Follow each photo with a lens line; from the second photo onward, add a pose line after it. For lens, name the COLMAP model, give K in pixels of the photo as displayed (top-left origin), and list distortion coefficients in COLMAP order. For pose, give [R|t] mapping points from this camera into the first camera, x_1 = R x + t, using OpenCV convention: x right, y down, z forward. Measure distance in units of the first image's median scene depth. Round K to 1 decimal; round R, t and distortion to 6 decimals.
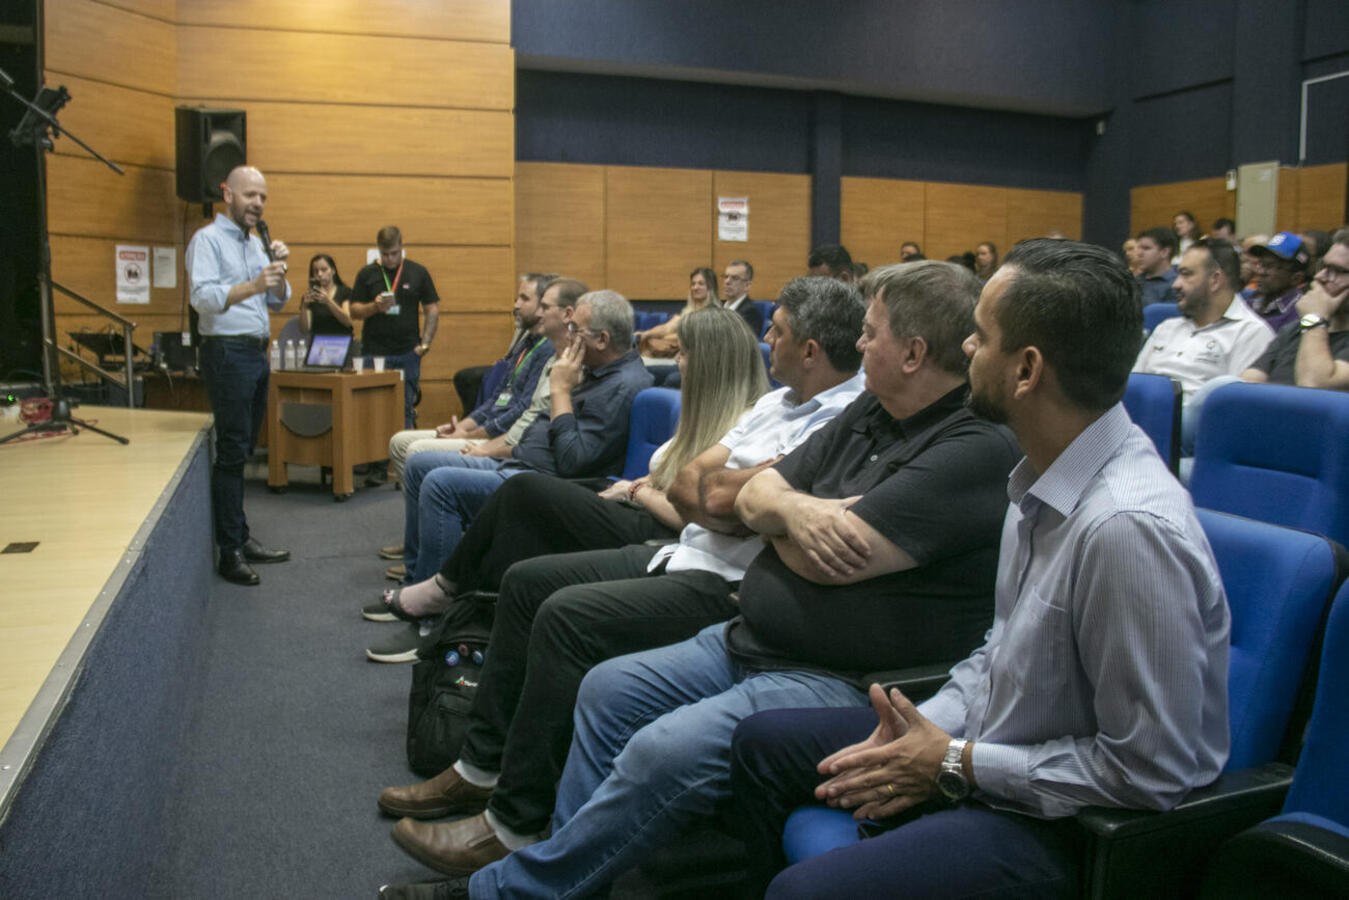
lens RADIAL K [[1098.1, 0, 677.2], [0, 1098.1, 446.4], [0, 0, 1]] dist [-0.123160, 0.023963]
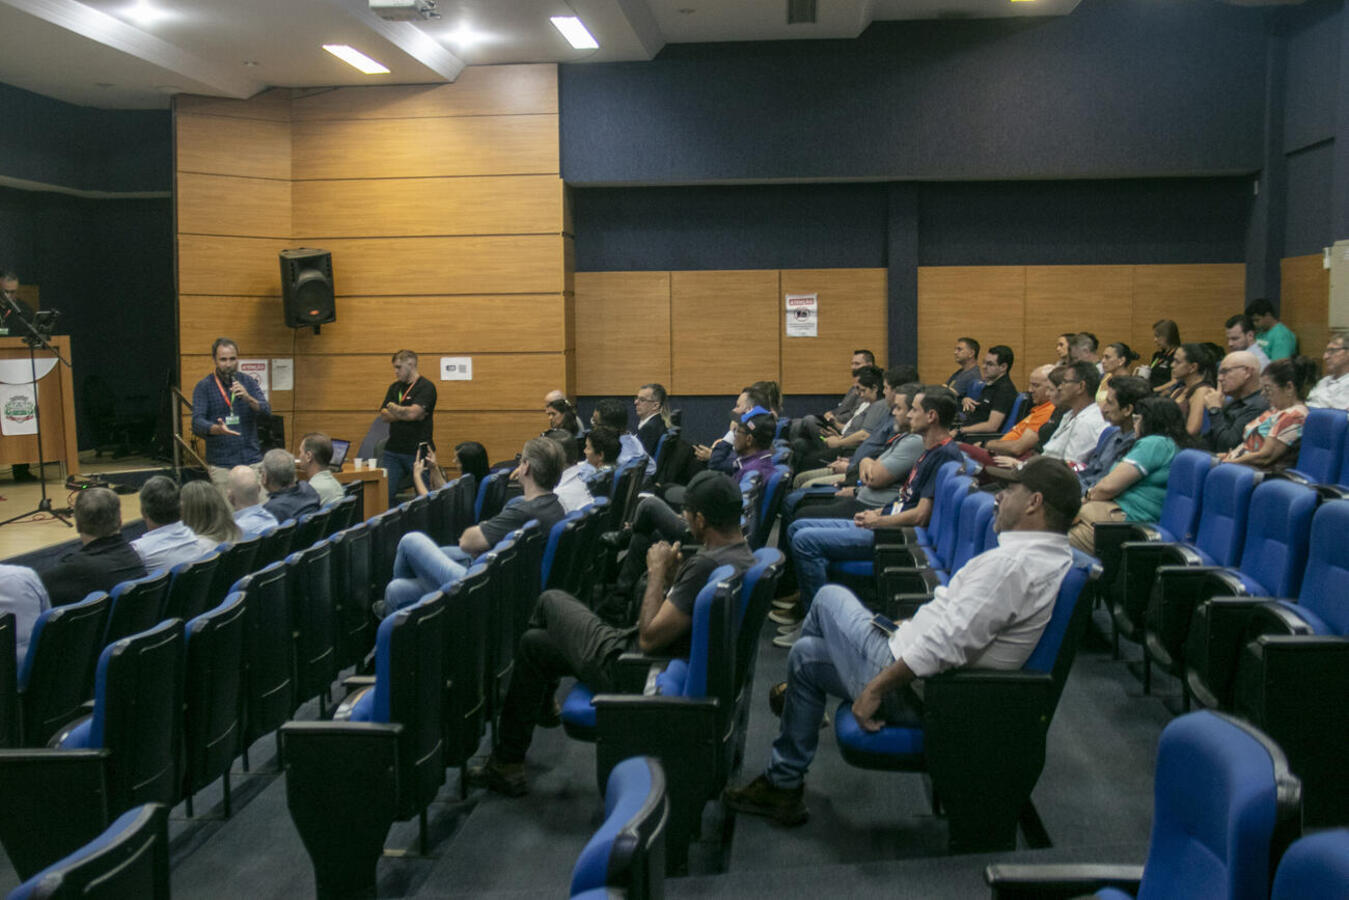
lens RADIAL K [[1384.1, 0, 671.8], [0, 1384.1, 451.9], [0, 0, 1]] dist [-0.009016, 0.000000]
pose [[0.899284, 0.027581, -0.436496, 0.544536], [-0.043080, 0.998742, -0.025648, -0.045091], [0.435239, 0.041870, 0.899341, -0.227009]]
